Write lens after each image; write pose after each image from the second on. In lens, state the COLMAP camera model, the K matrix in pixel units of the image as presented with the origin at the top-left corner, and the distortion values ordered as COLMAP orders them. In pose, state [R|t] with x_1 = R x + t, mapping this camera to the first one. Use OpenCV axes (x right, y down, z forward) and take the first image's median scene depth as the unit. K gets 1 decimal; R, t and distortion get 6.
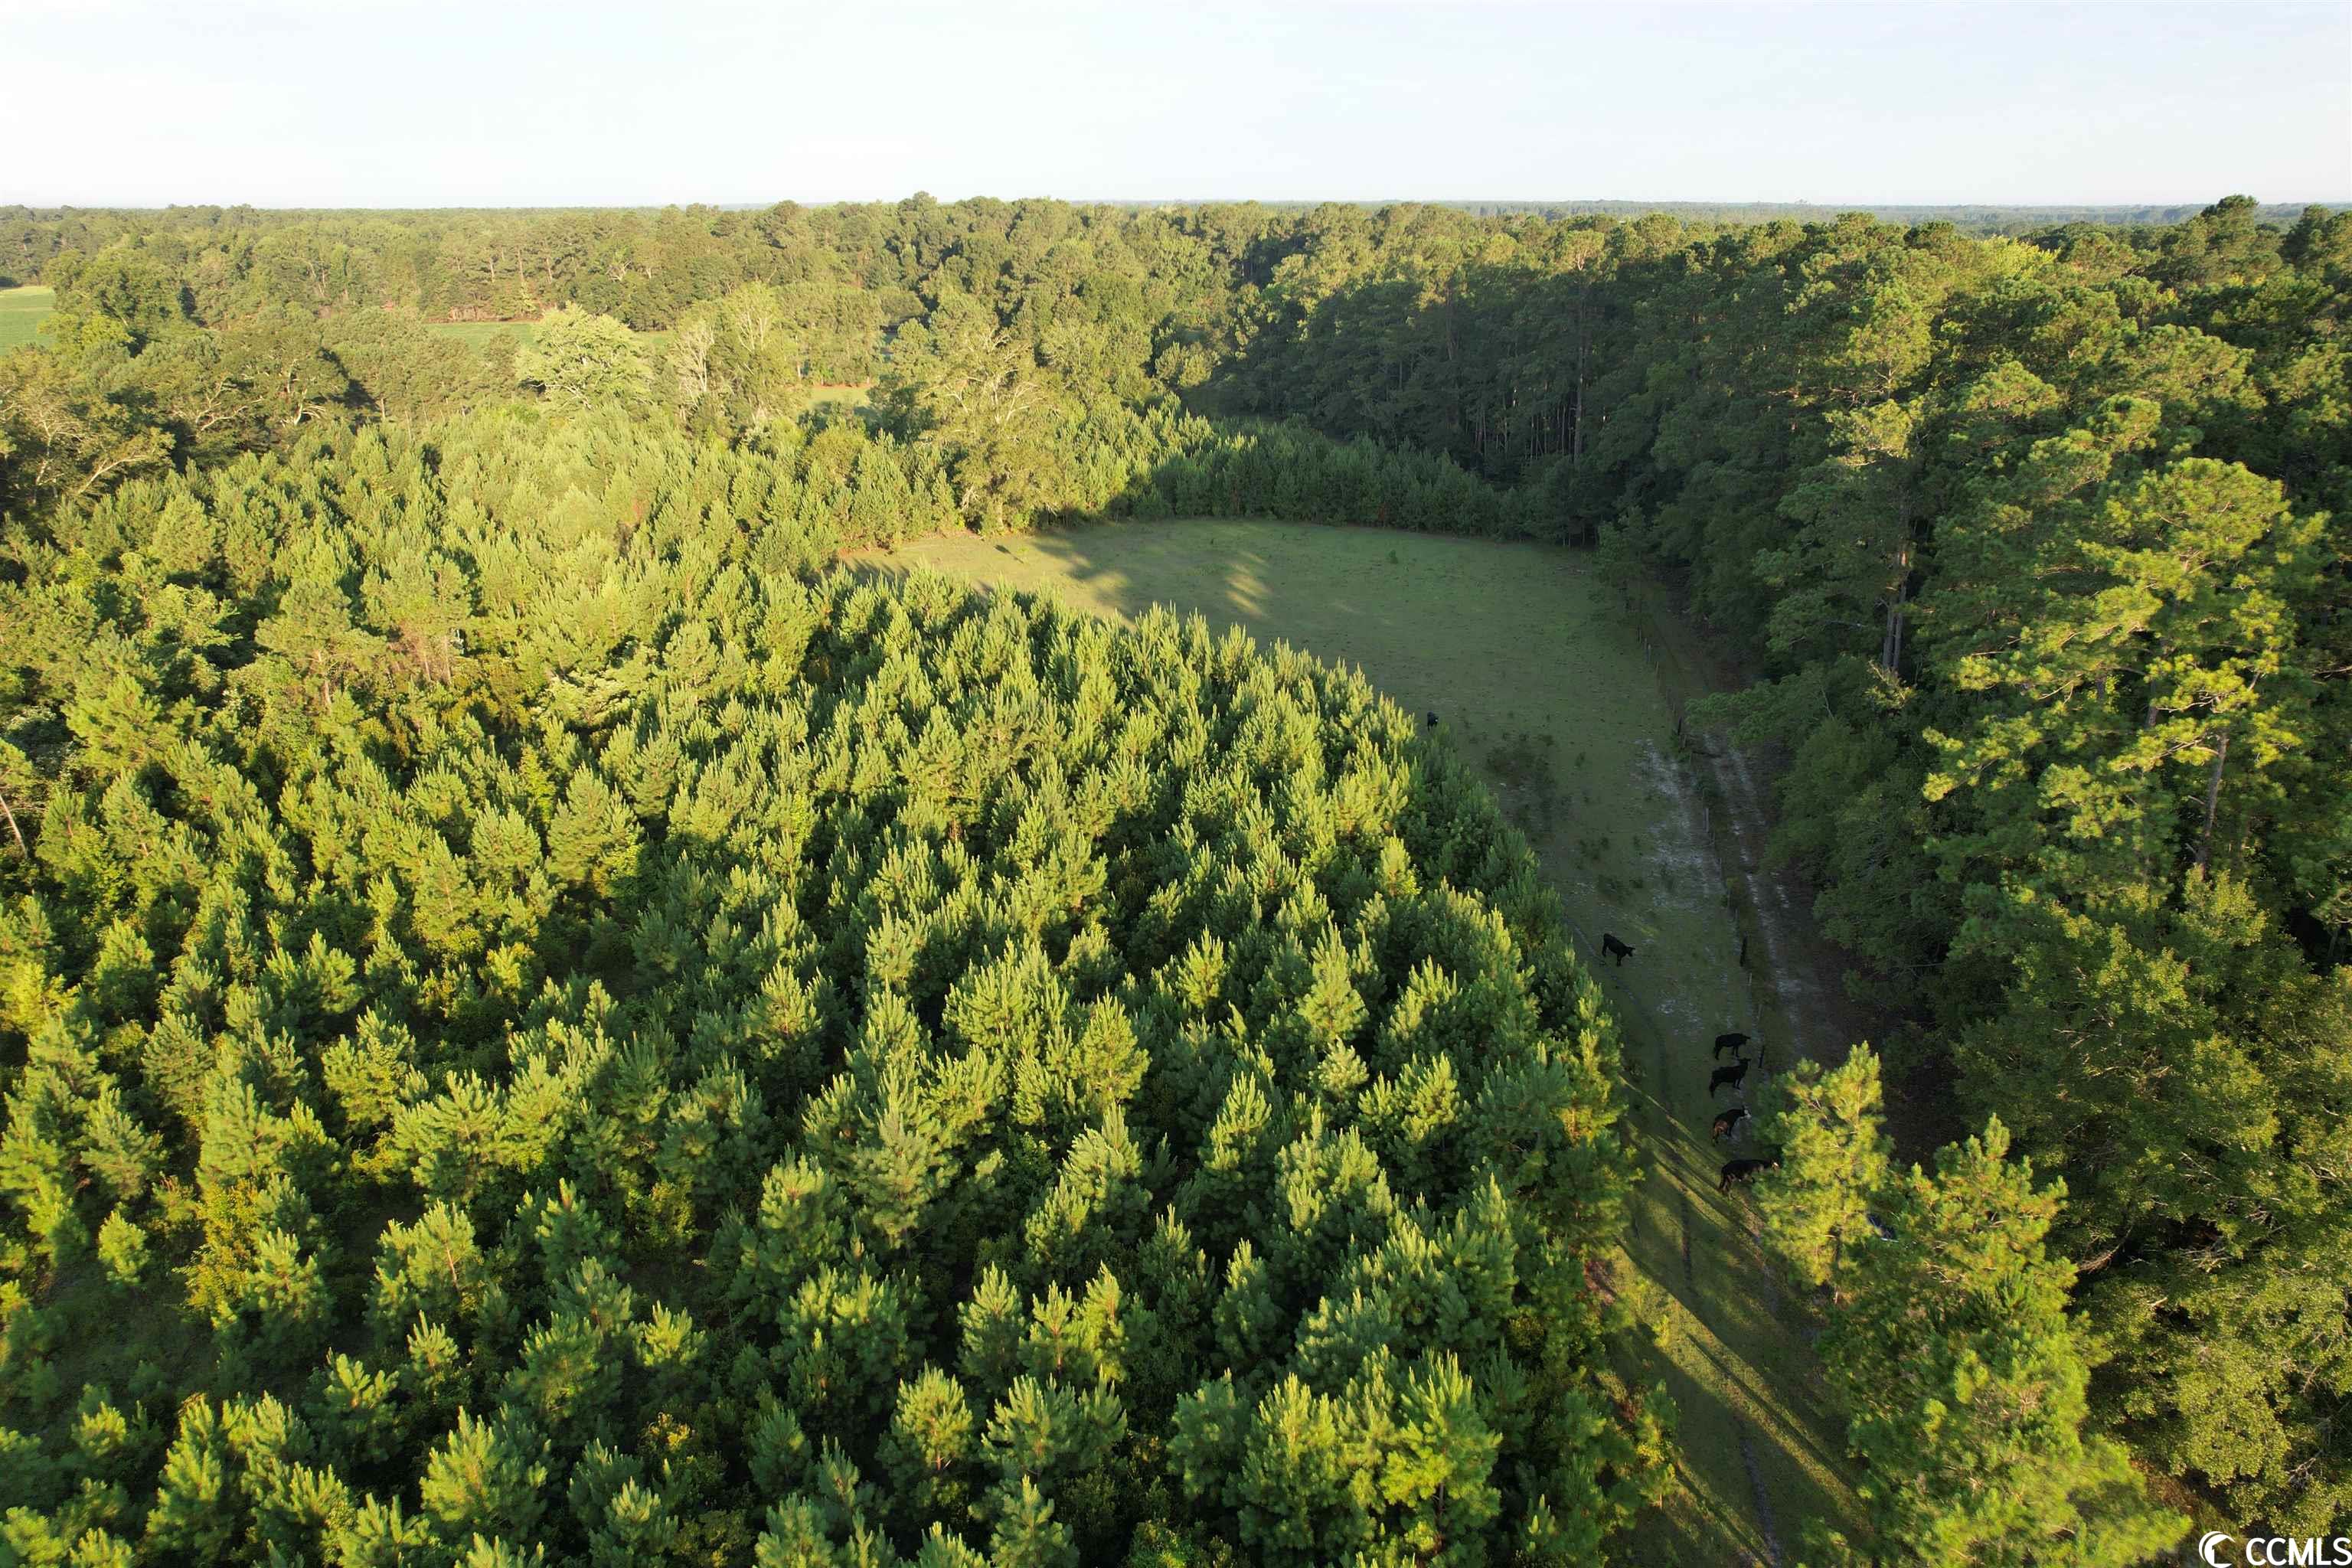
lens RADIAL K [[1513.1, 0, 1176.0], [0, 1513.1, 784.0], [0, 0, 1]] dist [-0.069360, 0.072585]
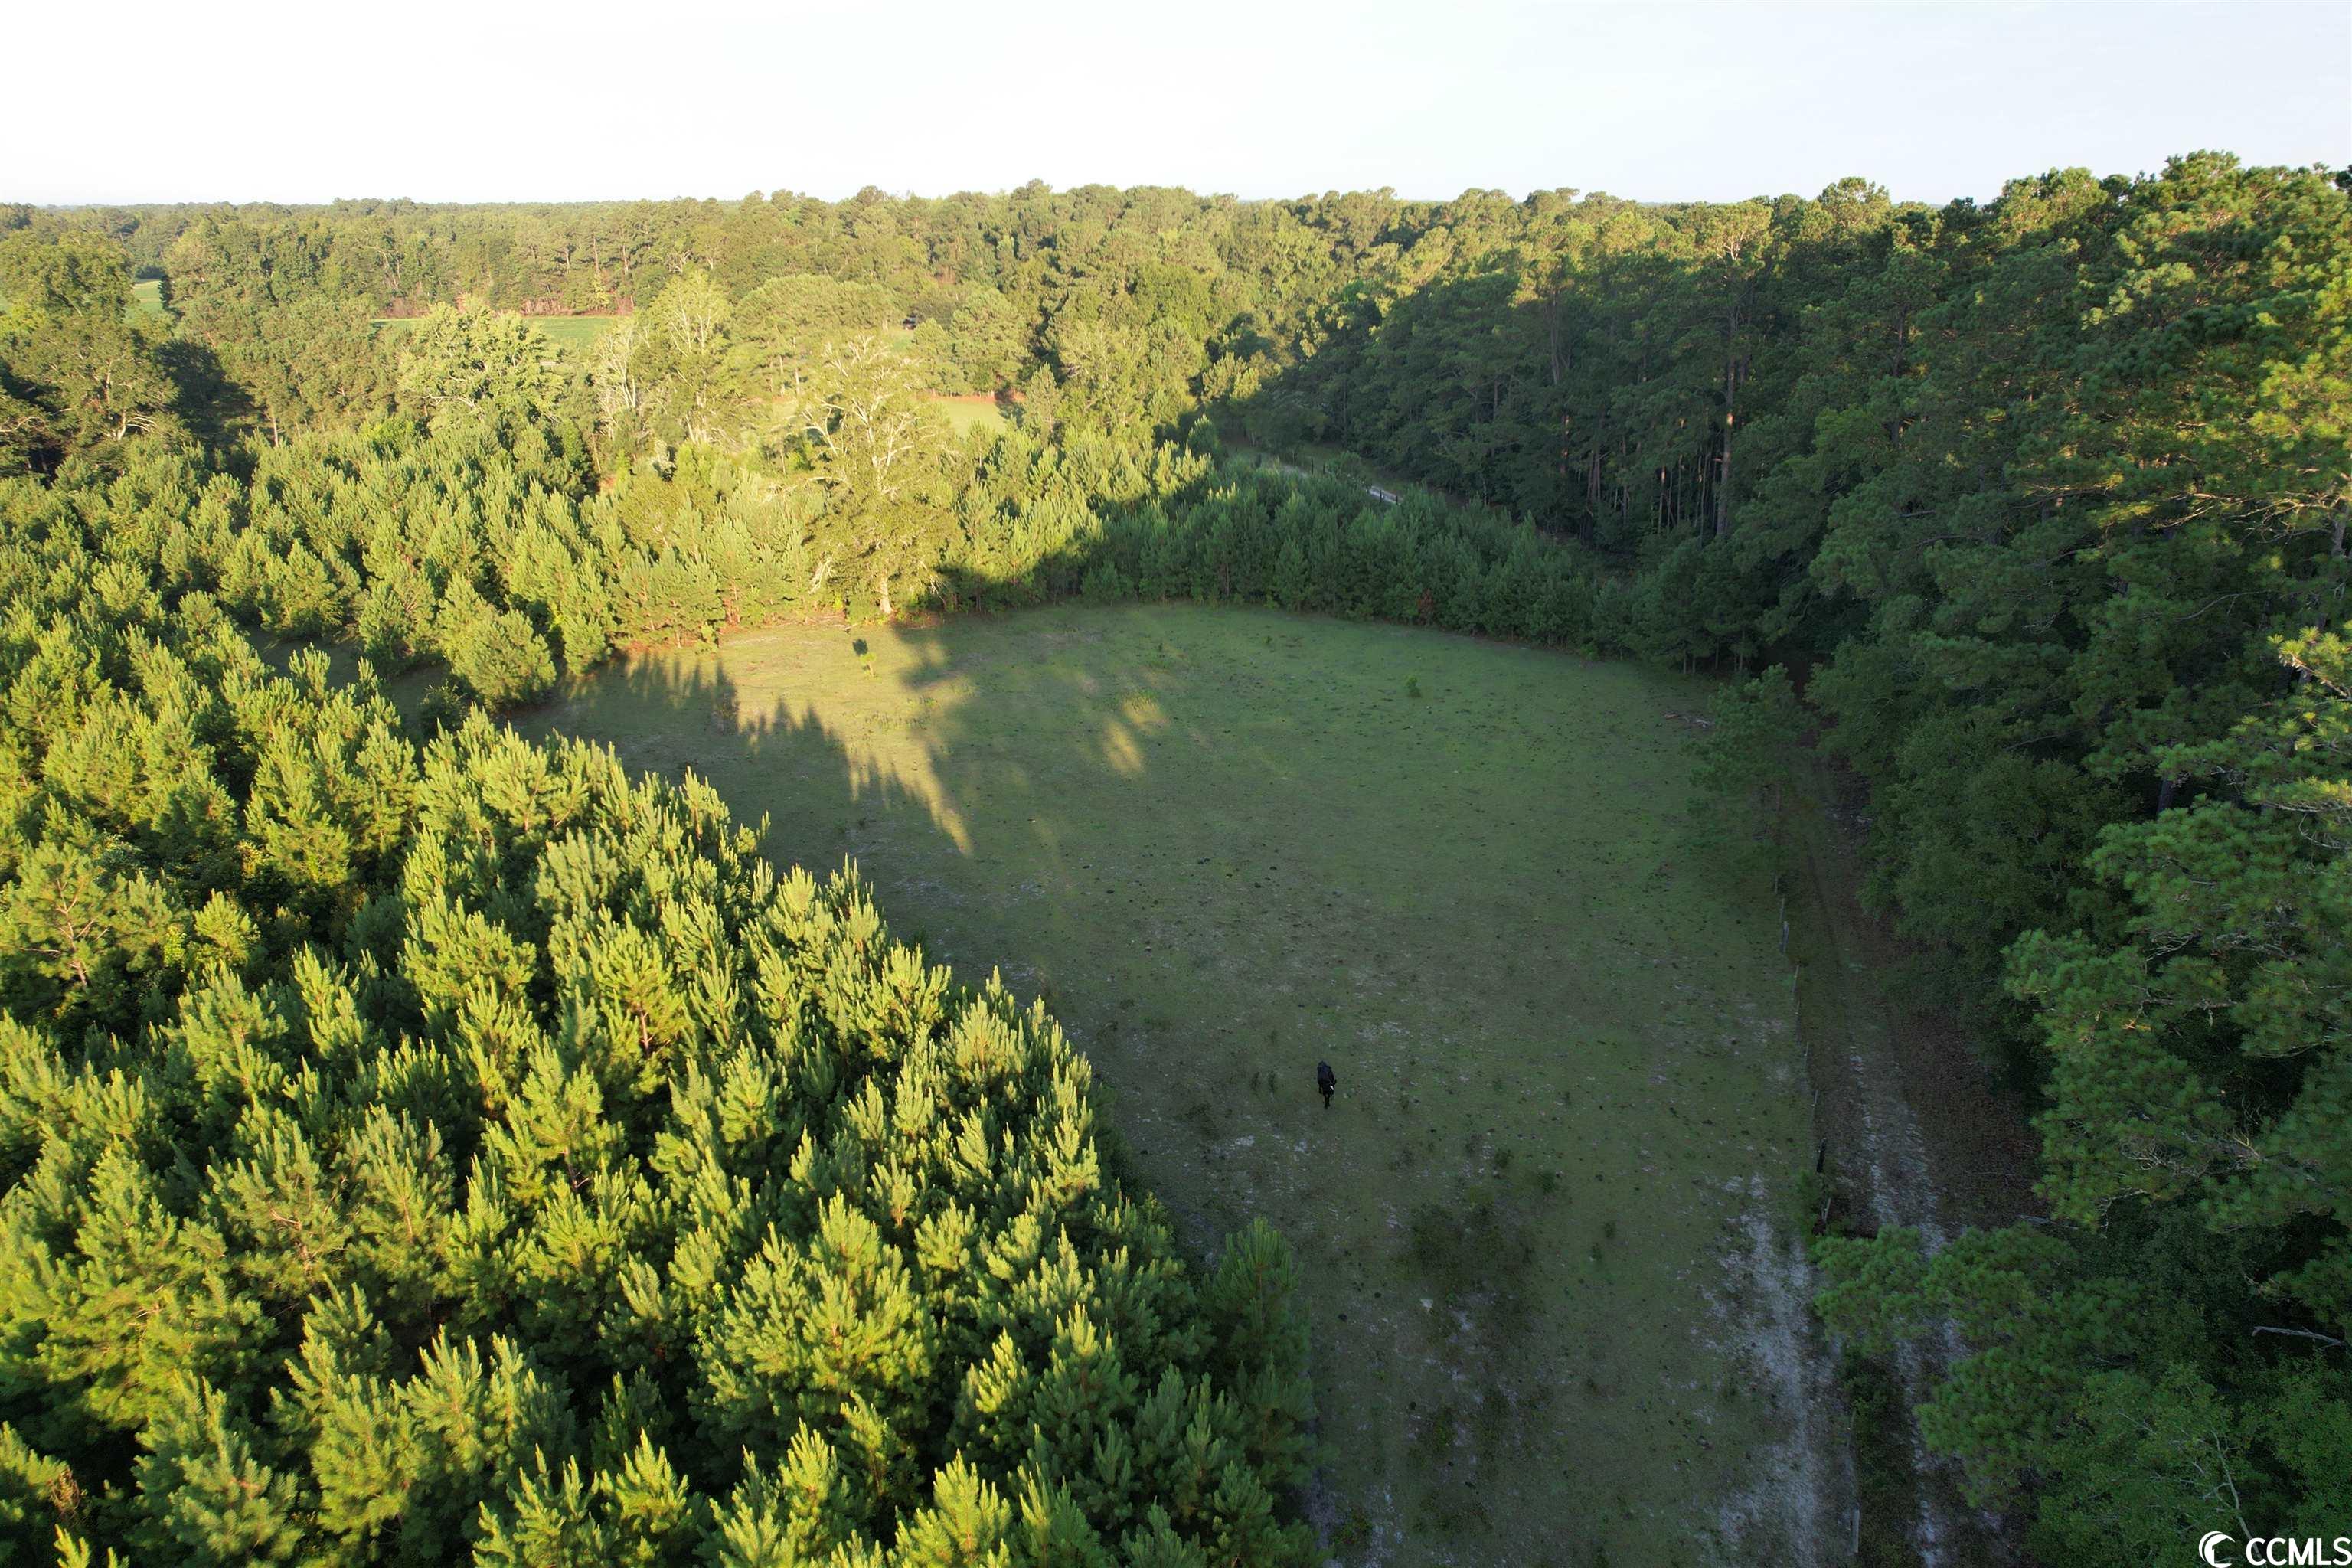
lens RADIAL K [[1513.1, 0, 1176.0], [0, 1513.1, 784.0], [0, 0, 1]] dist [-0.069360, 0.072585]
pose [[0.992454, 0.045797, -0.113740, 0.076196], [-0.045849, 0.998946, 0.002155, -0.067539], [0.113719, 0.003076, 0.993508, 0.212315]]
